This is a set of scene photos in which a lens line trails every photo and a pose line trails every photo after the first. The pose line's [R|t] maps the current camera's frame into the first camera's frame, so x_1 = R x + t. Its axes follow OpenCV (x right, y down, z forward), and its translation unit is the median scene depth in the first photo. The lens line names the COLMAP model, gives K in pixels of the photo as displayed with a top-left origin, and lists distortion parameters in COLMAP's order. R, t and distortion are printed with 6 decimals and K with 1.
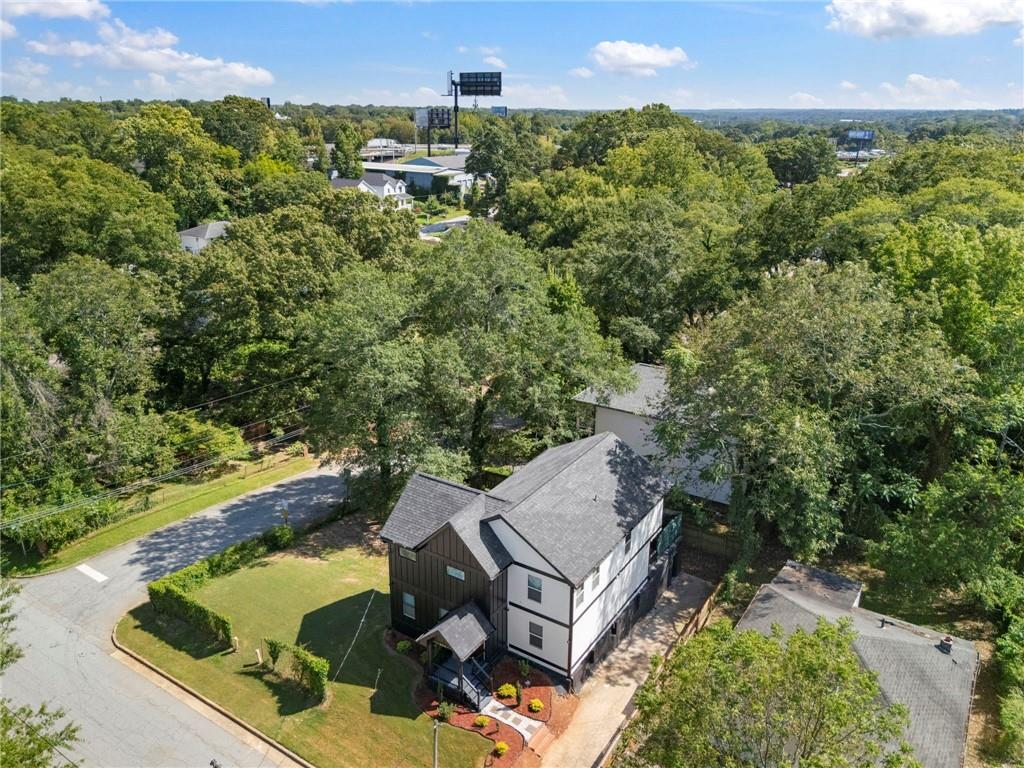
lens RADIAL K [[754.6, 0, 513.0], [0, 754.6, 386.9], [0, 0, 1]] dist [0.034798, -0.031155]
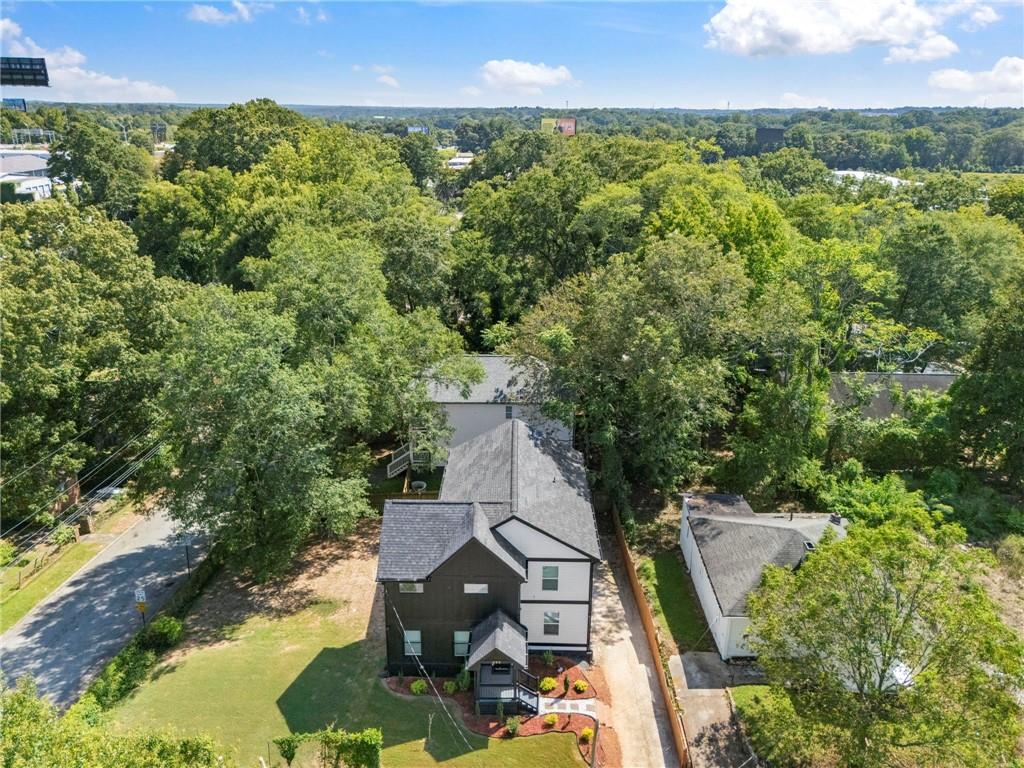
lens RADIAL K [[754.6, 0, 515.2], [0, 754.6, 382.7], [0, 0, 1]] dist [0.034798, -0.031155]
pose [[0.843459, -0.180372, 0.506007, -0.370247], [0.179961, 0.982391, 0.050210, -0.039820], [-0.506153, 0.048712, 0.861067, 0.103013]]
